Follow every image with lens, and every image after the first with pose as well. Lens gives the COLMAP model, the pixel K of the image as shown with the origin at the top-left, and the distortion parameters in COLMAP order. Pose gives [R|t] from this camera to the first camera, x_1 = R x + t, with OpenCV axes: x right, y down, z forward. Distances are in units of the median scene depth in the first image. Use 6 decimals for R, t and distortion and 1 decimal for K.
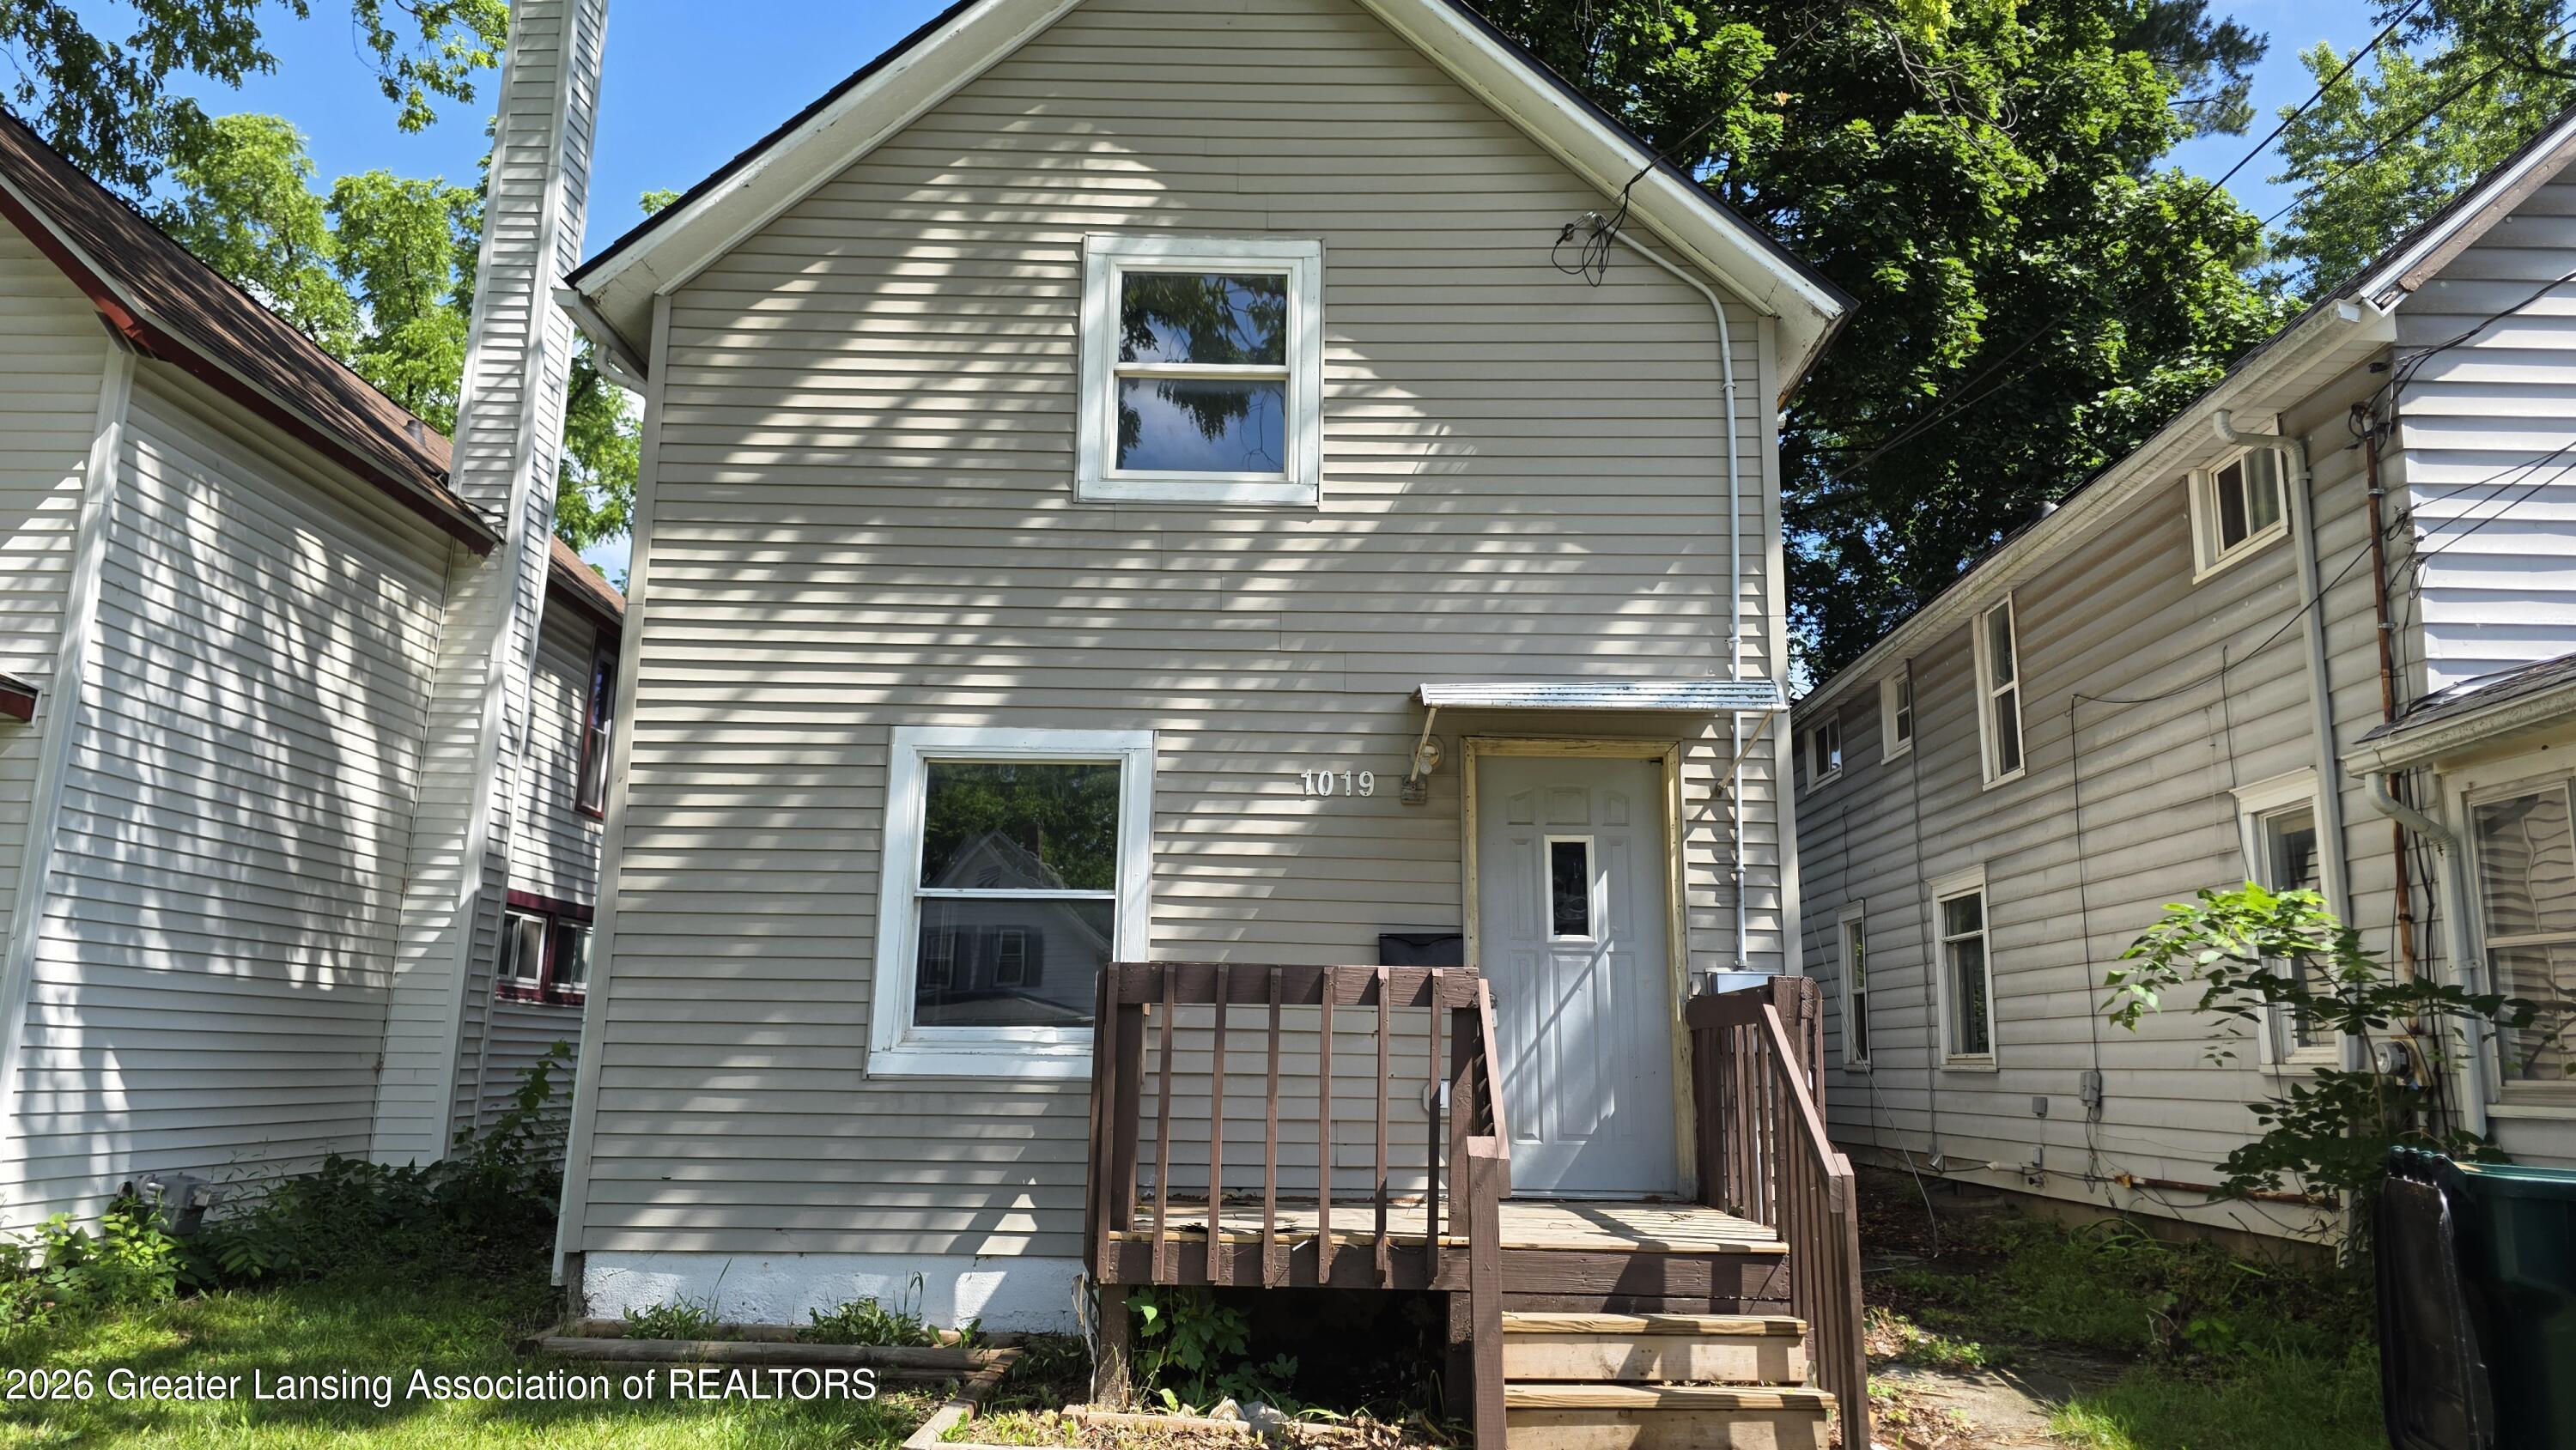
lens RADIAL K [[1740.6, 0, 1288.3], [0, 1740.6, 714.1], [0, 0, 1]] dist [0.043905, -0.025064]
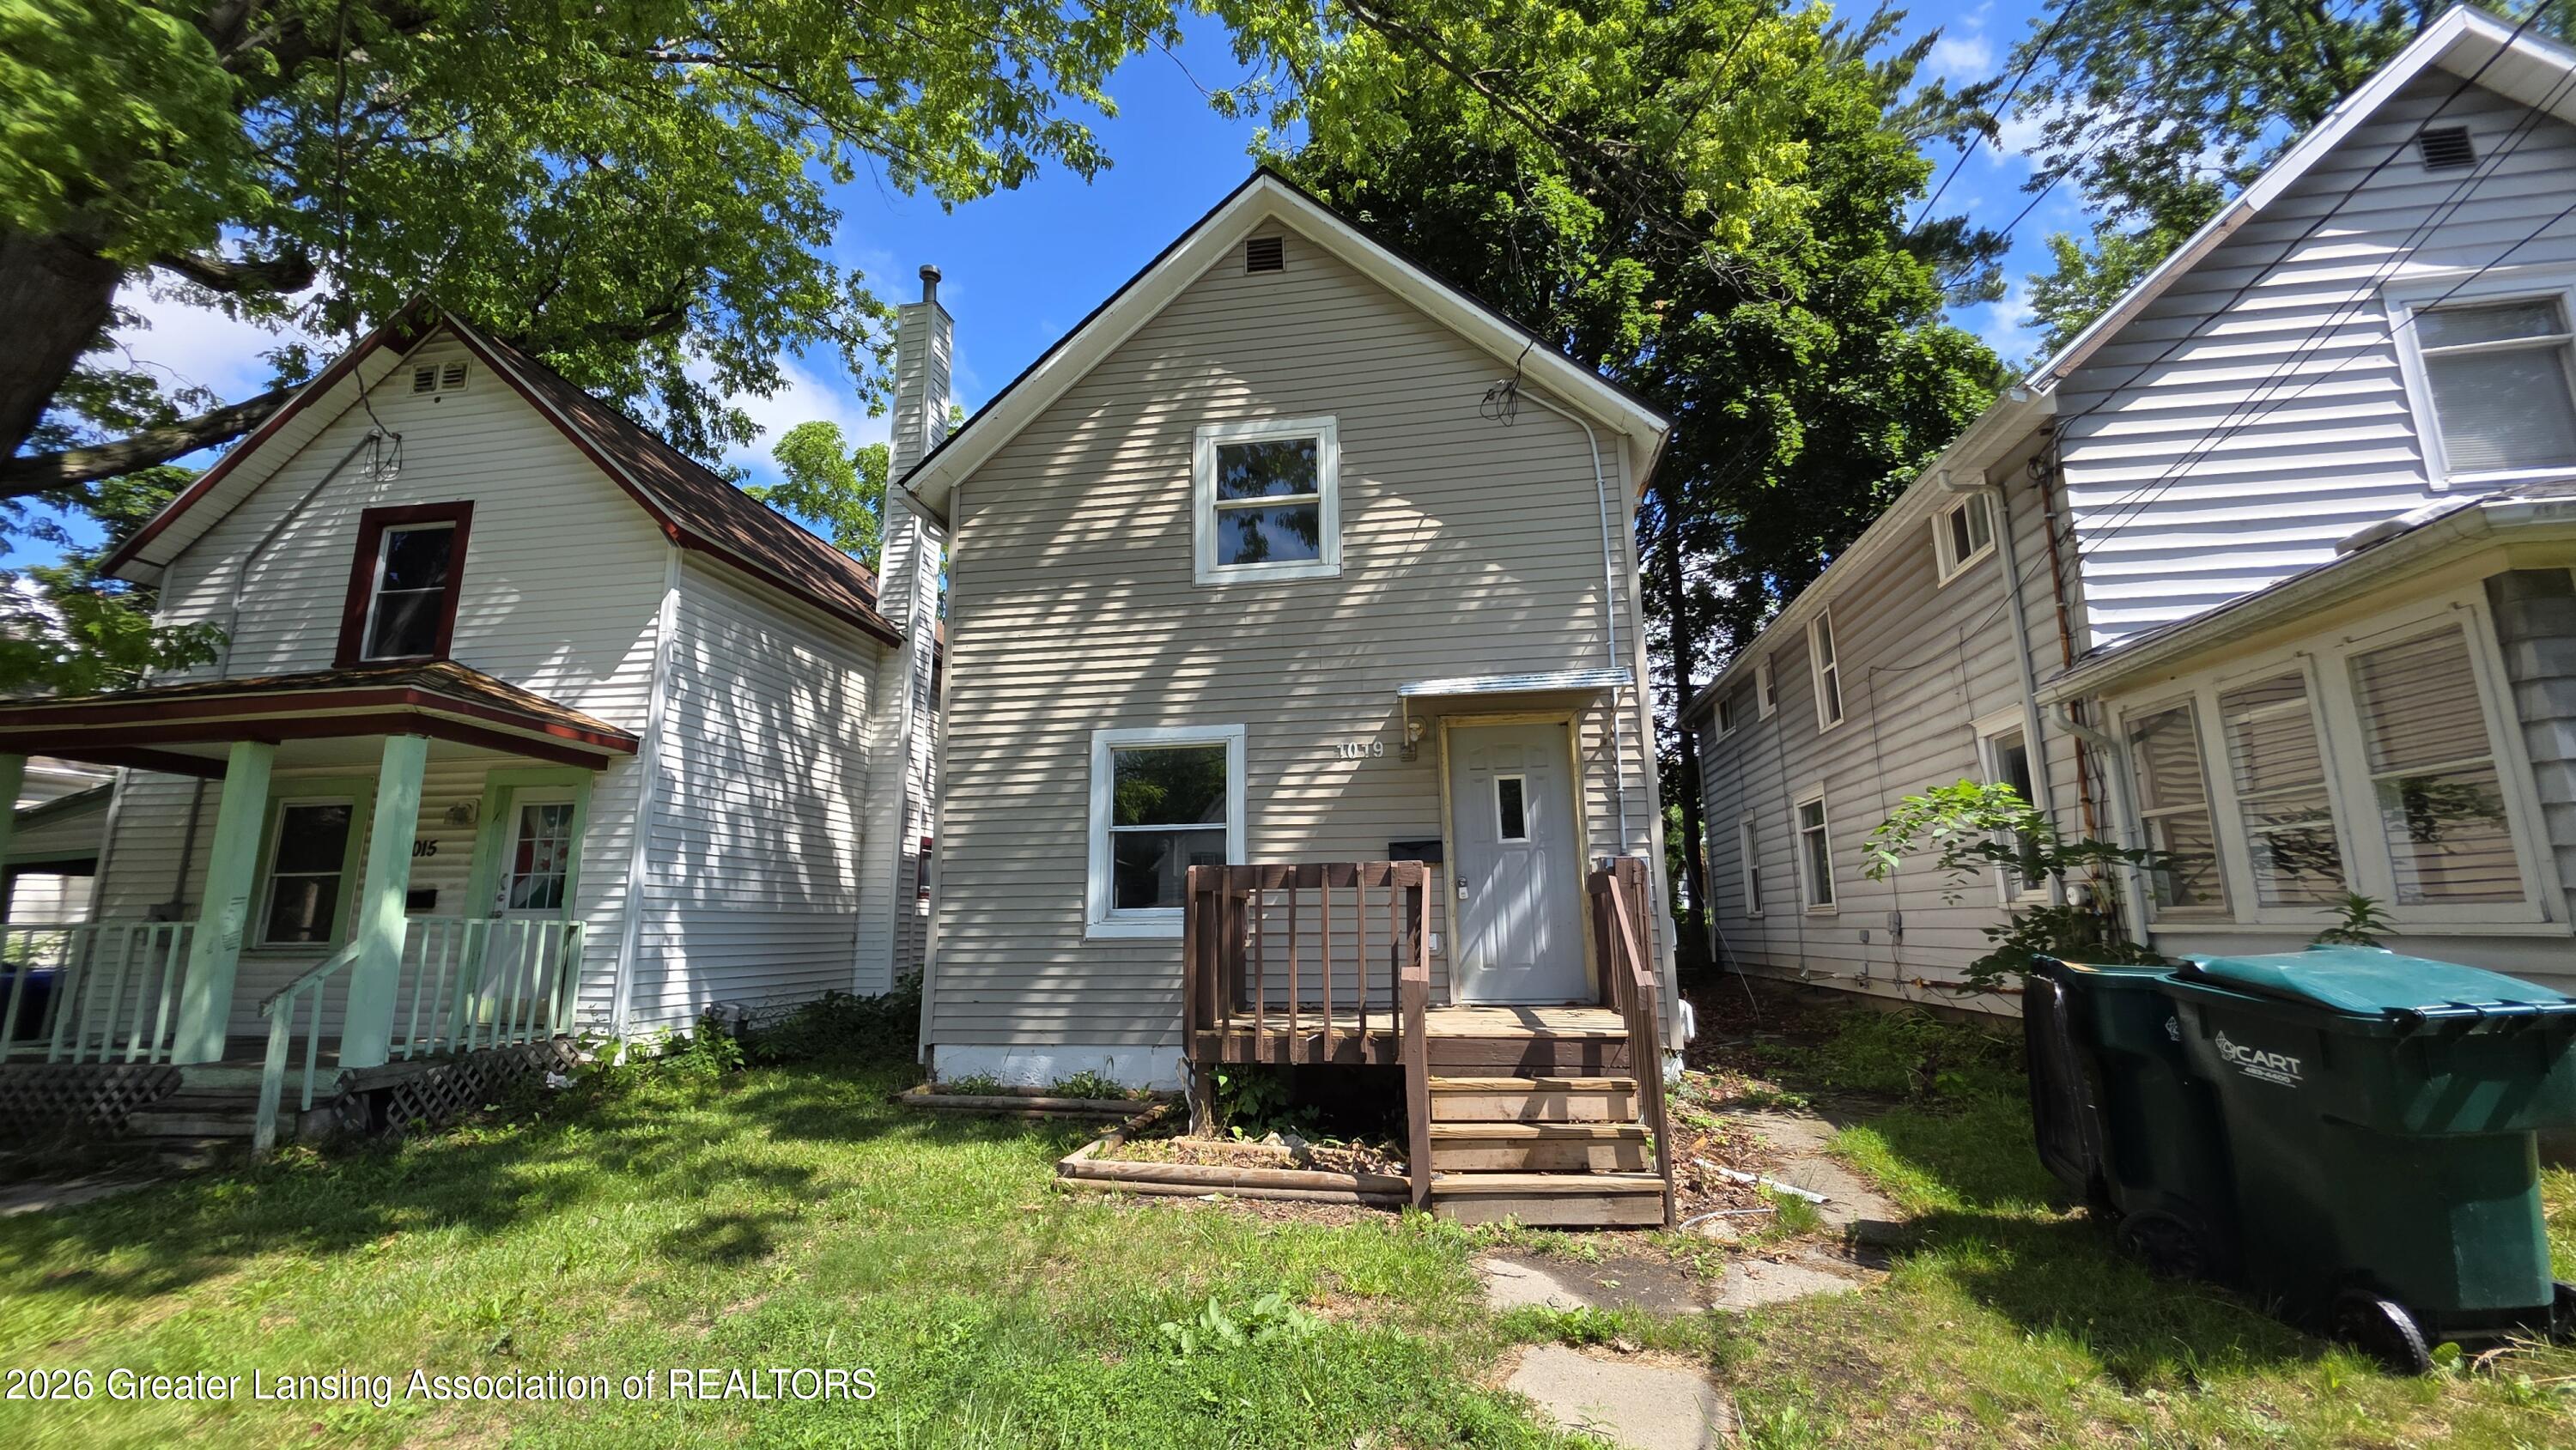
lens RADIAL K [[1033.0, 0, 1283.7], [0, 1033.0, 726.3], [0, 0, 1]] dist [-0.000709, -0.000778]
pose [[0.988151, -0.057910, -0.142144, 0.090817], [0.058663, 0.998277, 0.001110, 0.012193], [0.141835, -0.009435, 0.989845, 0.045800]]
